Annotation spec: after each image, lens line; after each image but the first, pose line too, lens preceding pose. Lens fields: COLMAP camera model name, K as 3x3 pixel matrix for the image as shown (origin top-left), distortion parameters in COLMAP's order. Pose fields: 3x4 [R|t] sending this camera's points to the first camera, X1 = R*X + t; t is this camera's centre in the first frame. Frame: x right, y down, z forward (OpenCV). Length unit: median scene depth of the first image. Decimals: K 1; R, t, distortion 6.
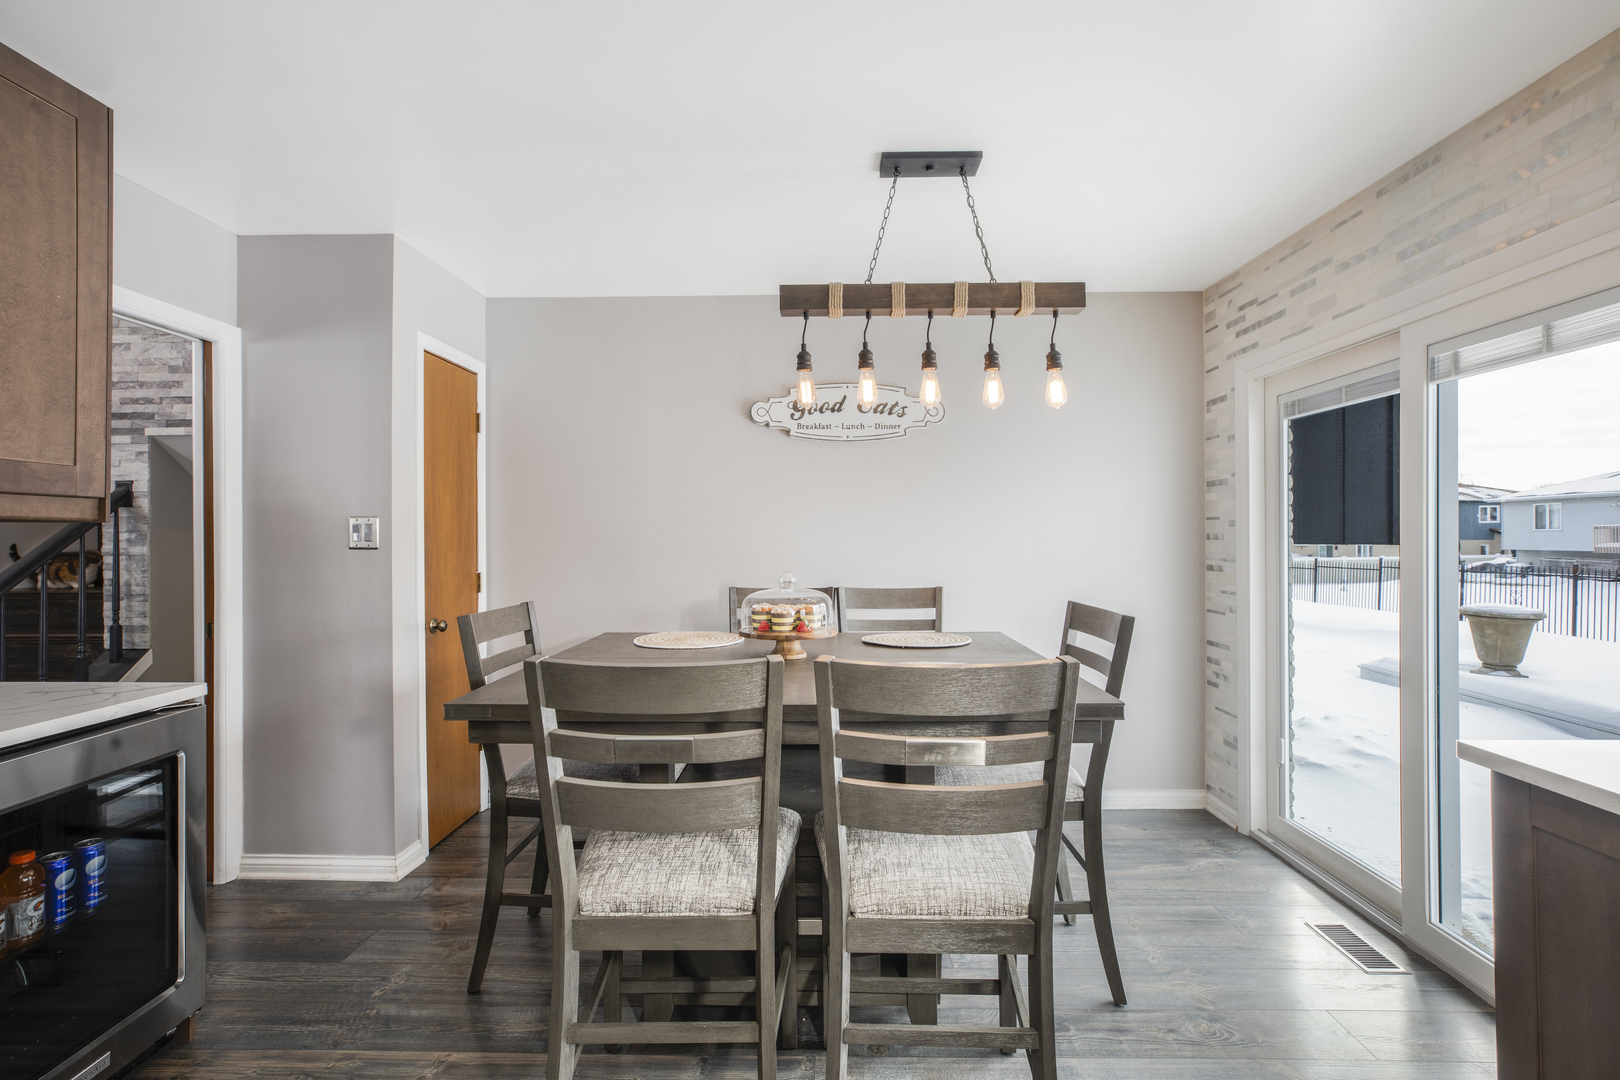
lens RADIAL K [[738.7, 0, 810.3], [0, 738.7, 535.9], [0, 0, 1]] dist [-0.014400, 0.005732]
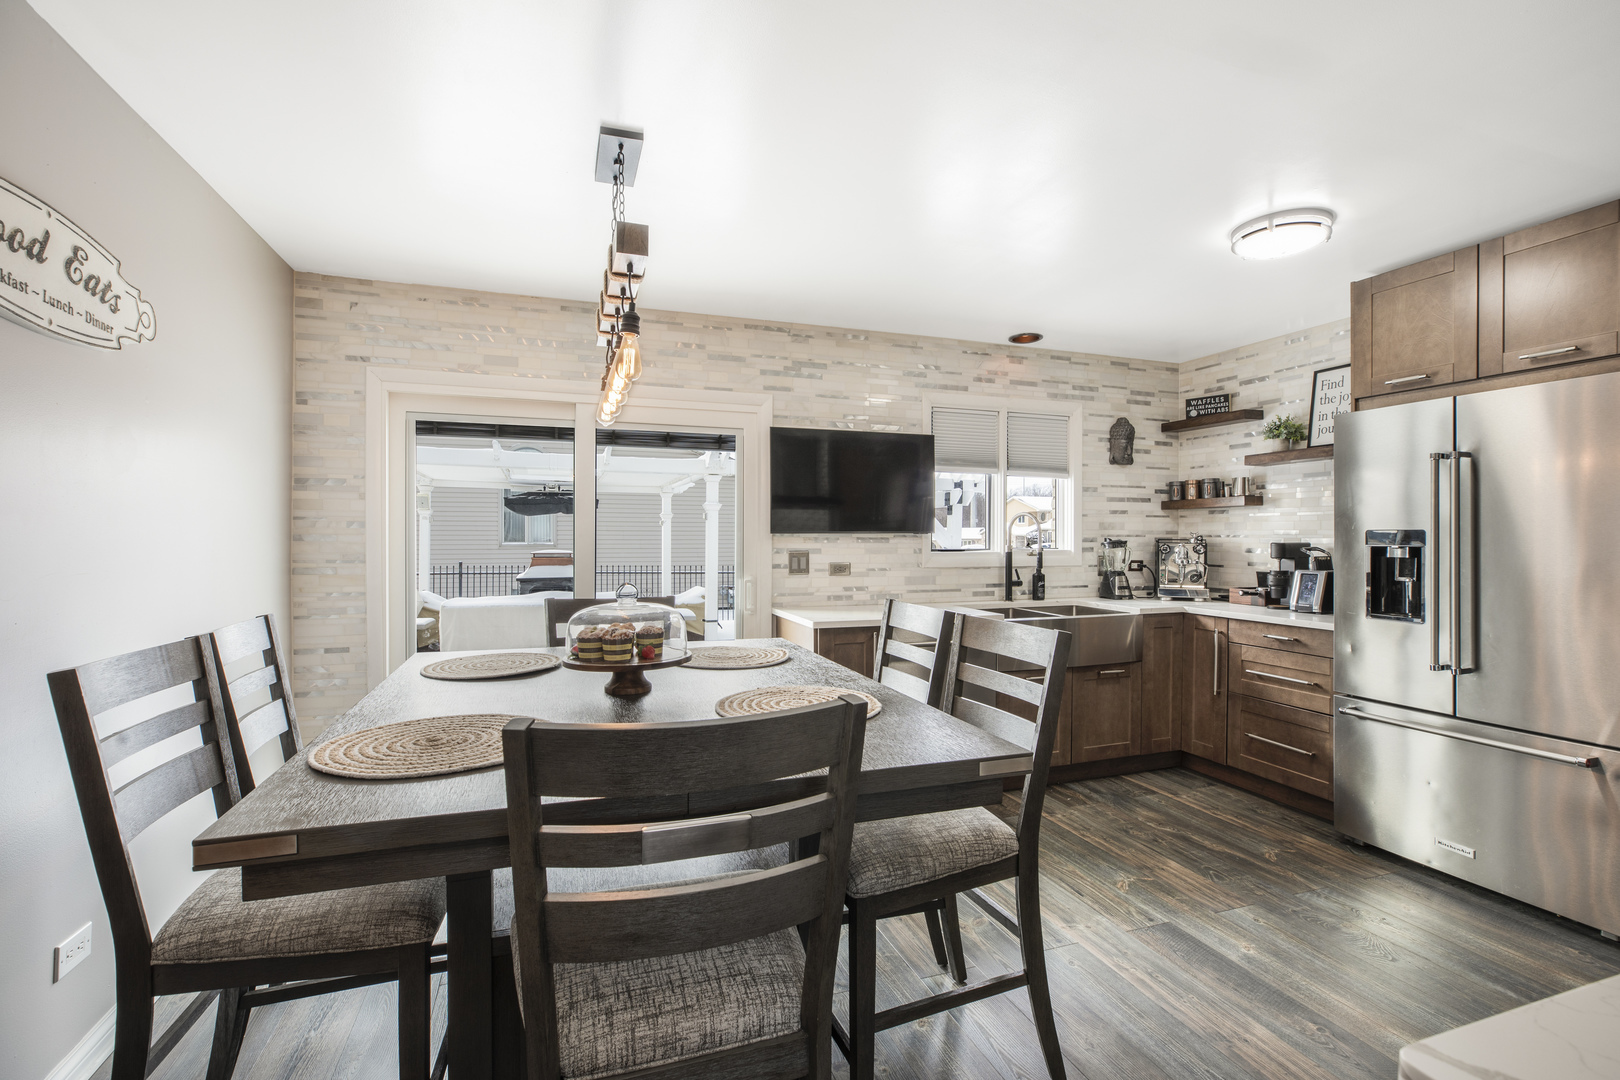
lens RADIAL K [[738.7, 0, 812.3], [0, 738.7, 541.0], [0, 0, 1]] dist [-0.014400, 0.005732]
pose [[-0.346262, -0.001582, 0.938137, -0.552423], [0.001632, 0.999996, 0.002289, 0.003539], [-0.938137, 0.002324, -0.346258, 0.714266]]
